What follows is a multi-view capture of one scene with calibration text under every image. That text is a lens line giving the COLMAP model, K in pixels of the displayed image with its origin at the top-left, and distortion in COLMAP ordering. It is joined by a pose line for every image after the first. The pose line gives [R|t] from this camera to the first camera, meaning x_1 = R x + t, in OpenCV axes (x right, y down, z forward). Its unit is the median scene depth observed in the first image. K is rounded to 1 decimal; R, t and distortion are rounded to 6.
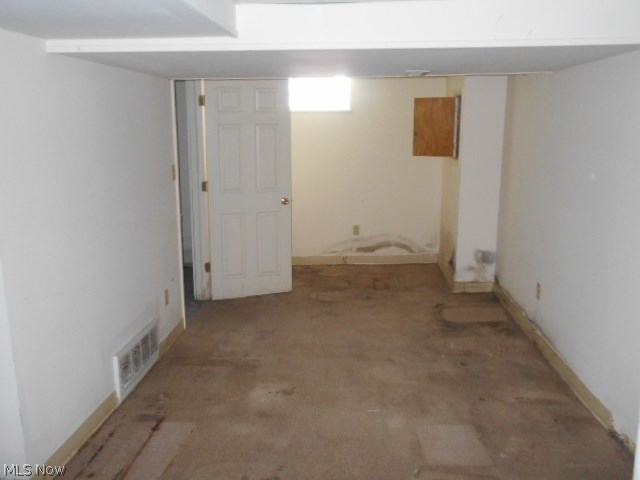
lens RADIAL K [[554.4, 0, 320.0], [0, 554.4, 240.0], [0, 0, 1]] dist [-0.006657, 0.002161]
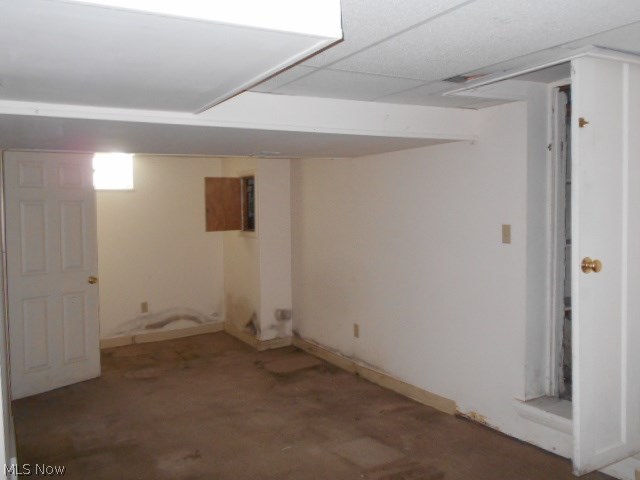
lens RADIAL K [[554.4, 0, 320.0], [0, 554.4, 240.0], [0, 0, 1]] dist [-0.006657, 0.002161]
pose [[0.838479, -0.038847, 0.543547, -0.250231], [0.121335, 0.985725, -0.116723, 0.021055], [-0.531253, 0.163821, 0.831224, -0.012227]]
